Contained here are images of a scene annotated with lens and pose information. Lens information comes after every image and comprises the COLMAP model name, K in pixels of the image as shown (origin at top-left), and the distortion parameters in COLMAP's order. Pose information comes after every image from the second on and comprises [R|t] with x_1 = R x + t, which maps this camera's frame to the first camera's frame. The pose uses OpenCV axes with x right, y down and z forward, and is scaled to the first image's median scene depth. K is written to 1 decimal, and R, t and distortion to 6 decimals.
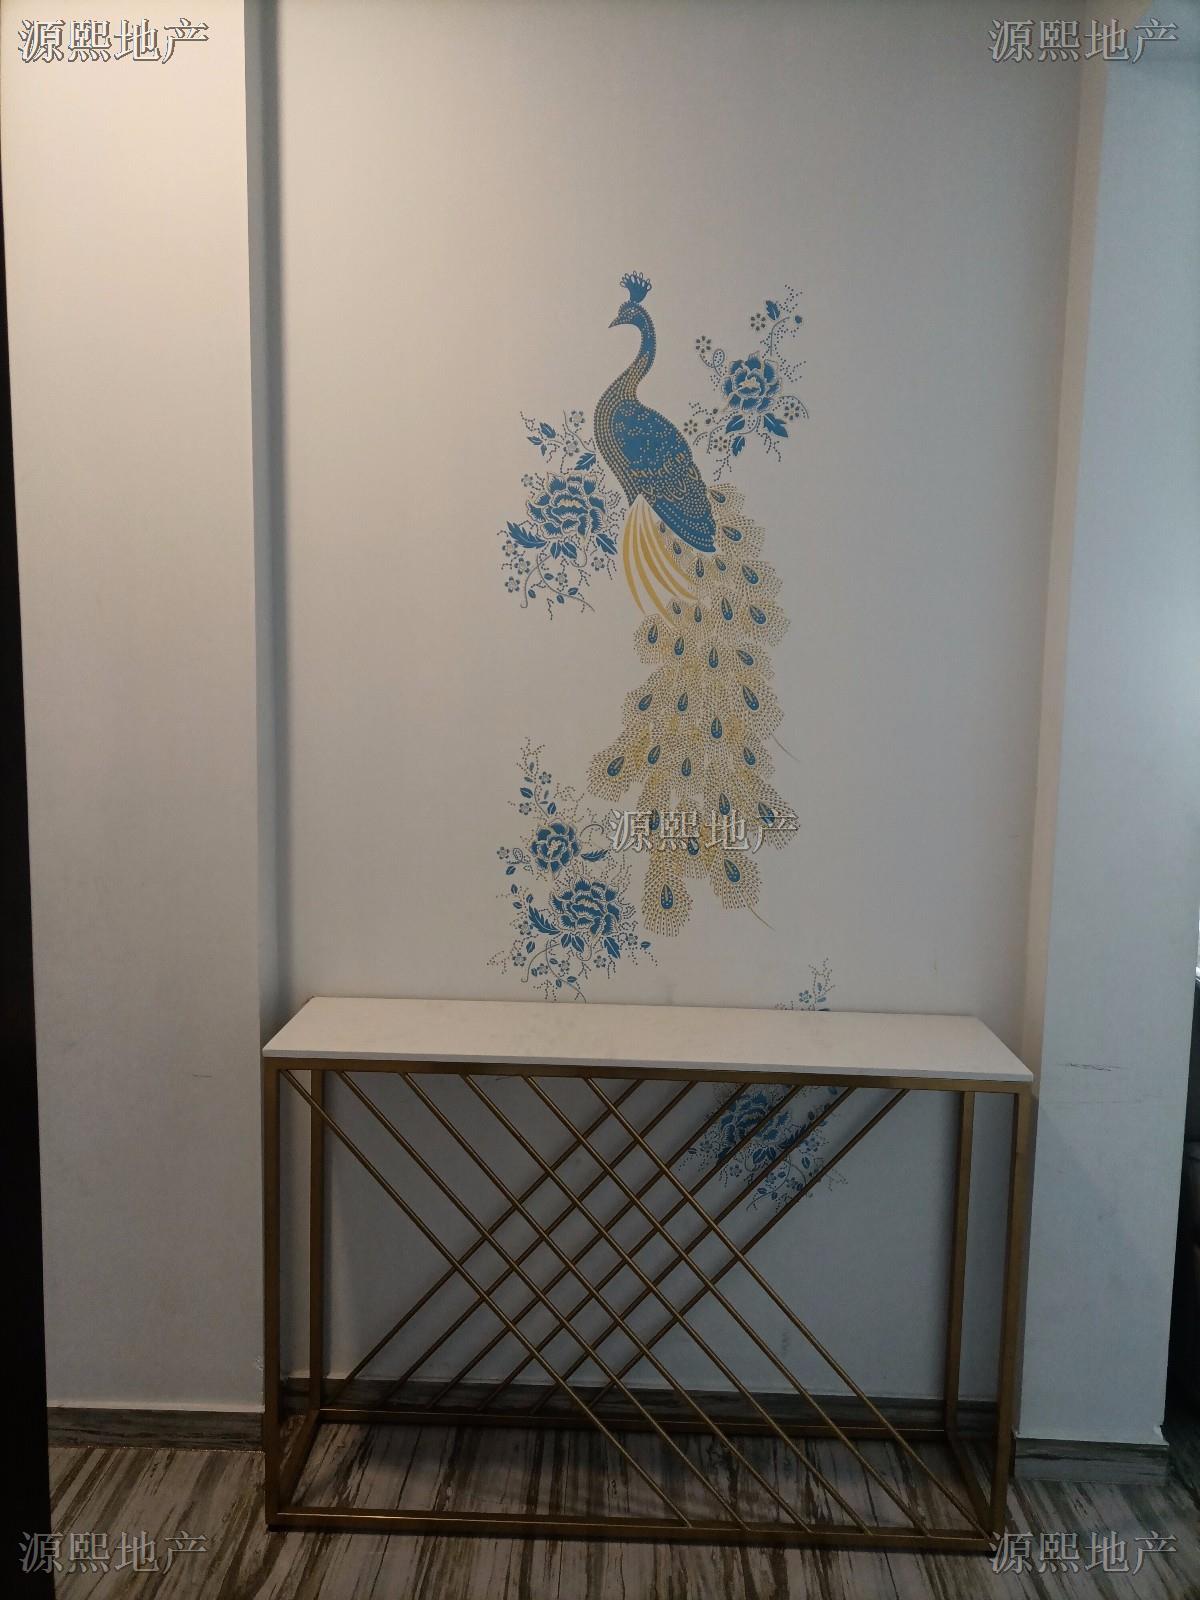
lens RADIAL K [[1181.0, 0, 600.3], [0, 1181.0, 795.0], [0, 0, 1]] dist [0.030145, -0.018830]
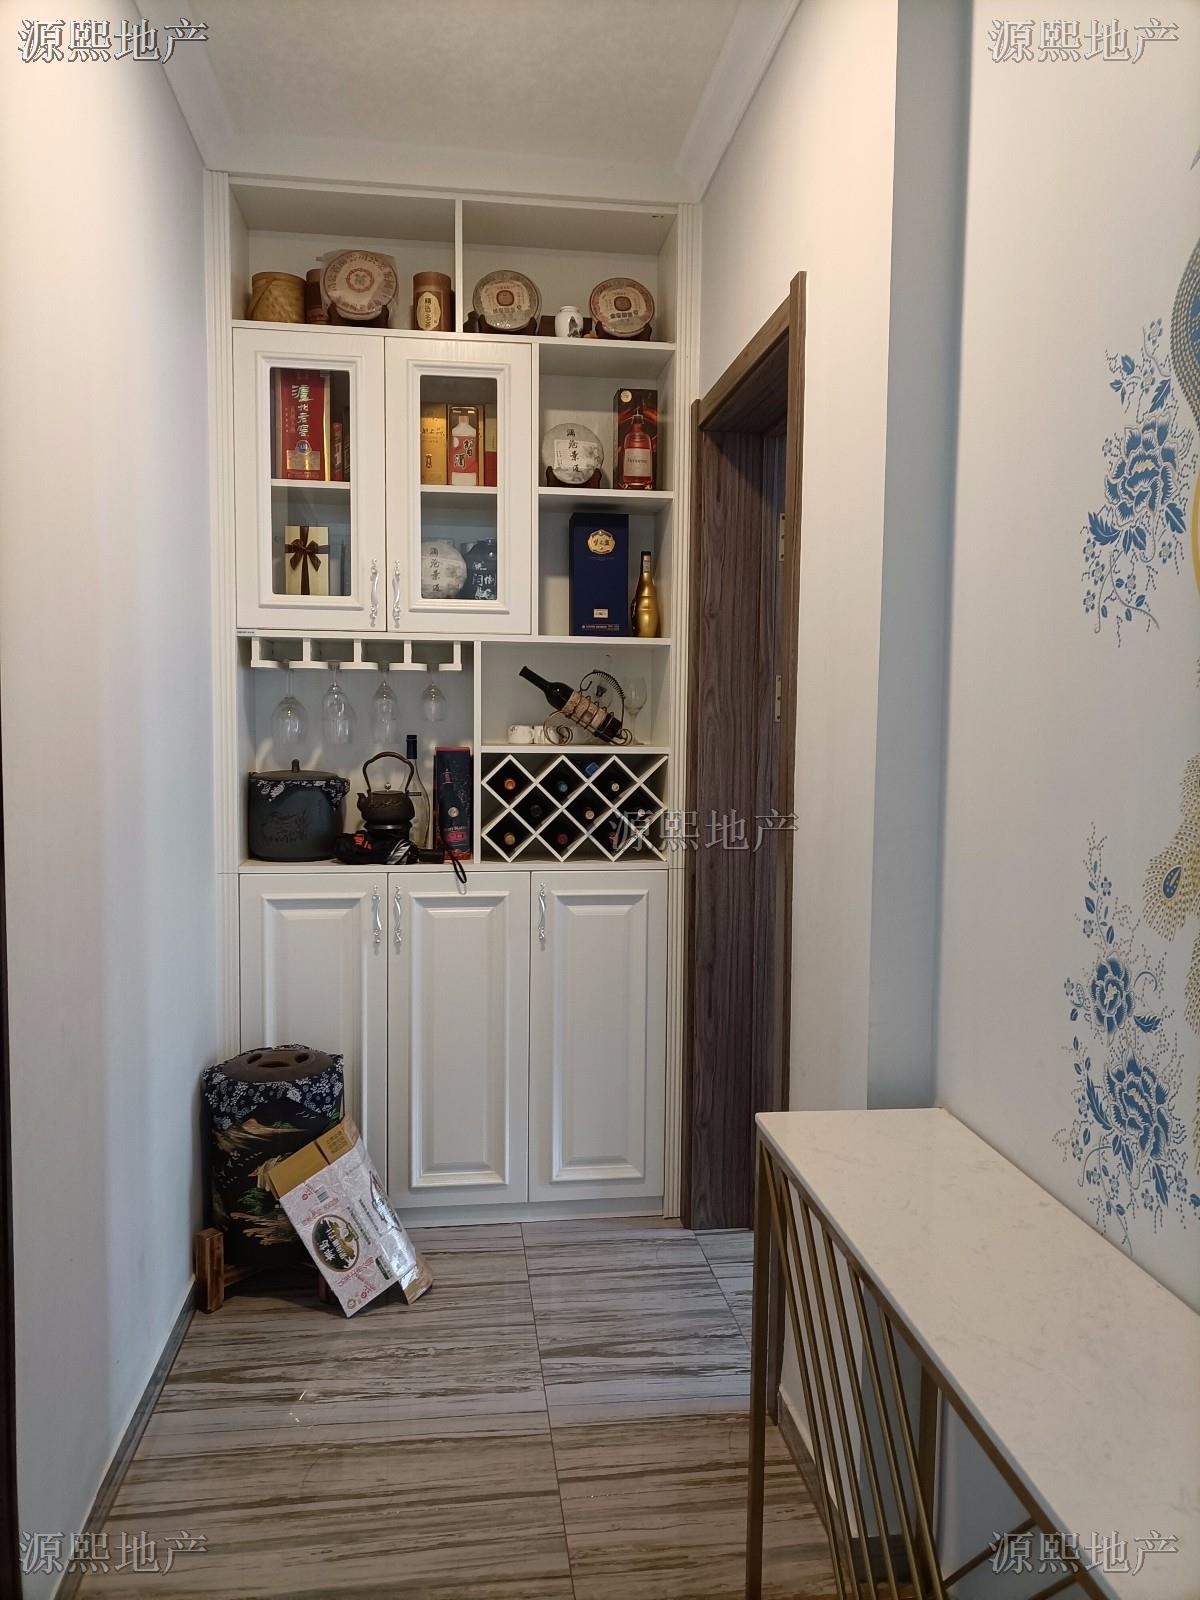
lens RADIAL K [[1181.0, 0, 595.2], [0, 1181.0, 803.1], [0, 0, 1]] dist [0.030145, -0.018830]
pose [[0.127620, 0.058331, -0.990106, 0.583645], [-0.134961, 0.990005, 0.040929, -0.050377], [0.982598, 0.128403, 0.134217, 0.637474]]
